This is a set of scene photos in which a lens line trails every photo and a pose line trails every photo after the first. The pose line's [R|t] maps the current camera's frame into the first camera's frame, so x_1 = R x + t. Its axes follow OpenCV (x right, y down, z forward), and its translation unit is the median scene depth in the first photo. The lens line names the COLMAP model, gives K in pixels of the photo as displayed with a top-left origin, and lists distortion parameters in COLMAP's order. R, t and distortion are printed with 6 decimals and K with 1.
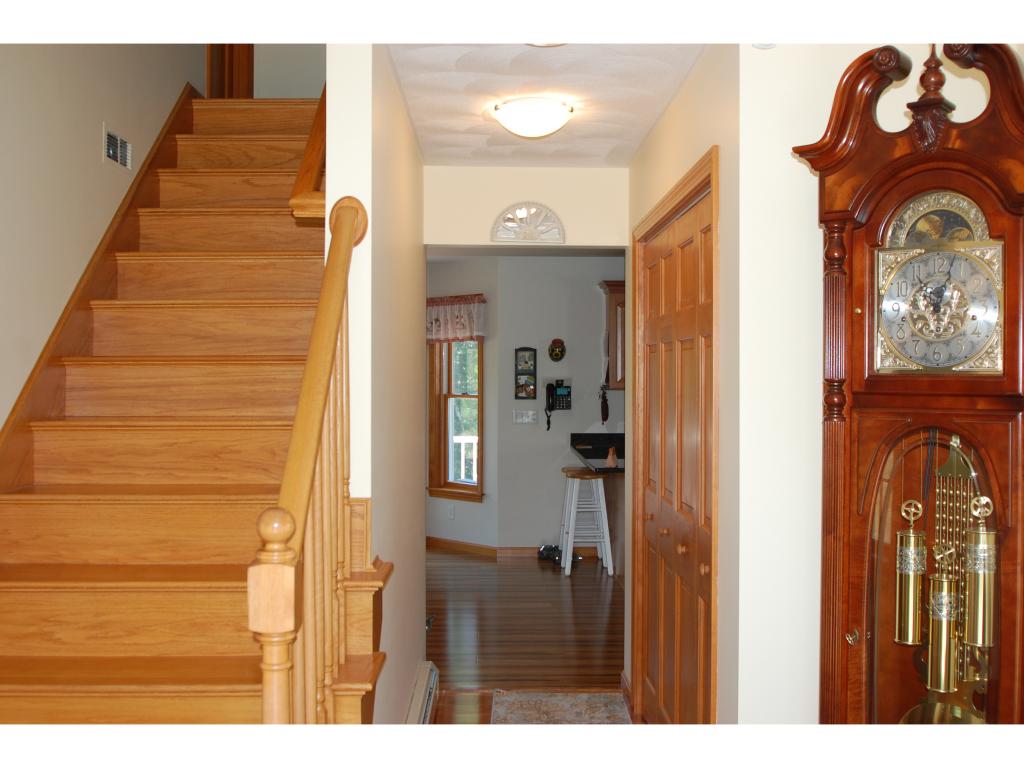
lens RADIAL K [[1070.4, 0, 512.3], [0, 1070.4, 387.8], [0, 0, 1]] dist [-0.014154, 0.000000]
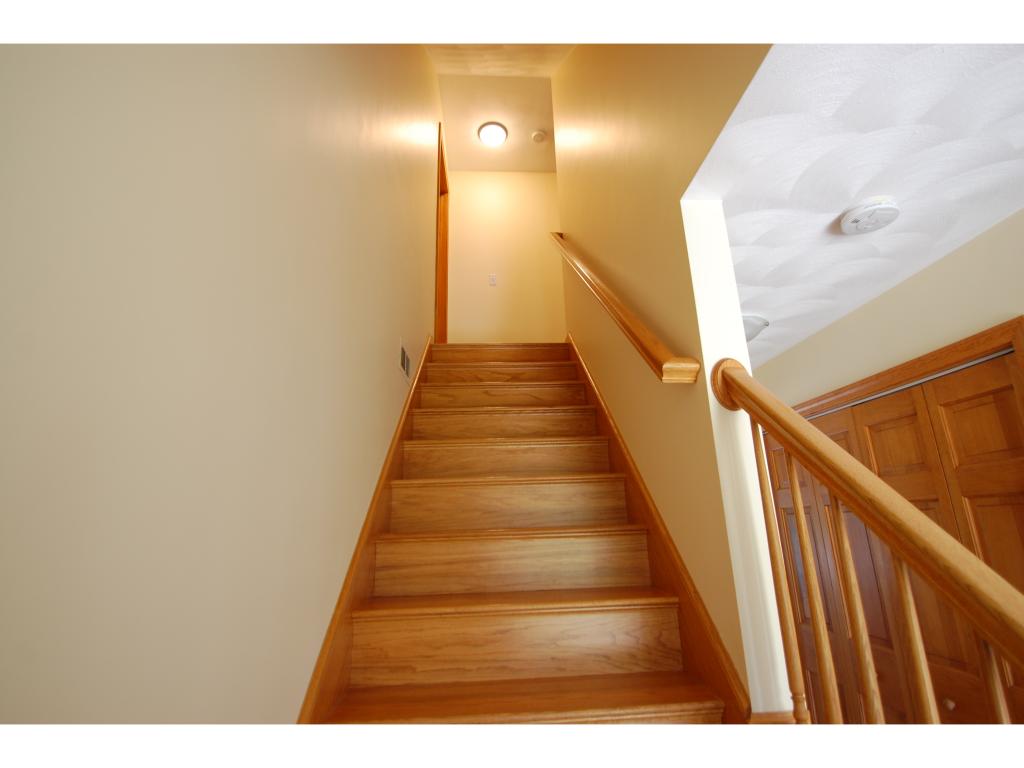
lens RADIAL K [[488.1, 0, 513.0], [0, 488.1, 378.5], [0, 0, 1]] dist [0.005243, 0.000189]
pose [[0.997125, -0.006531, 0.075497, -0.307093], [0.028890, 0.953796, -0.299061, -0.027030], [-0.070056, 0.300383, 0.951243, 0.471367]]
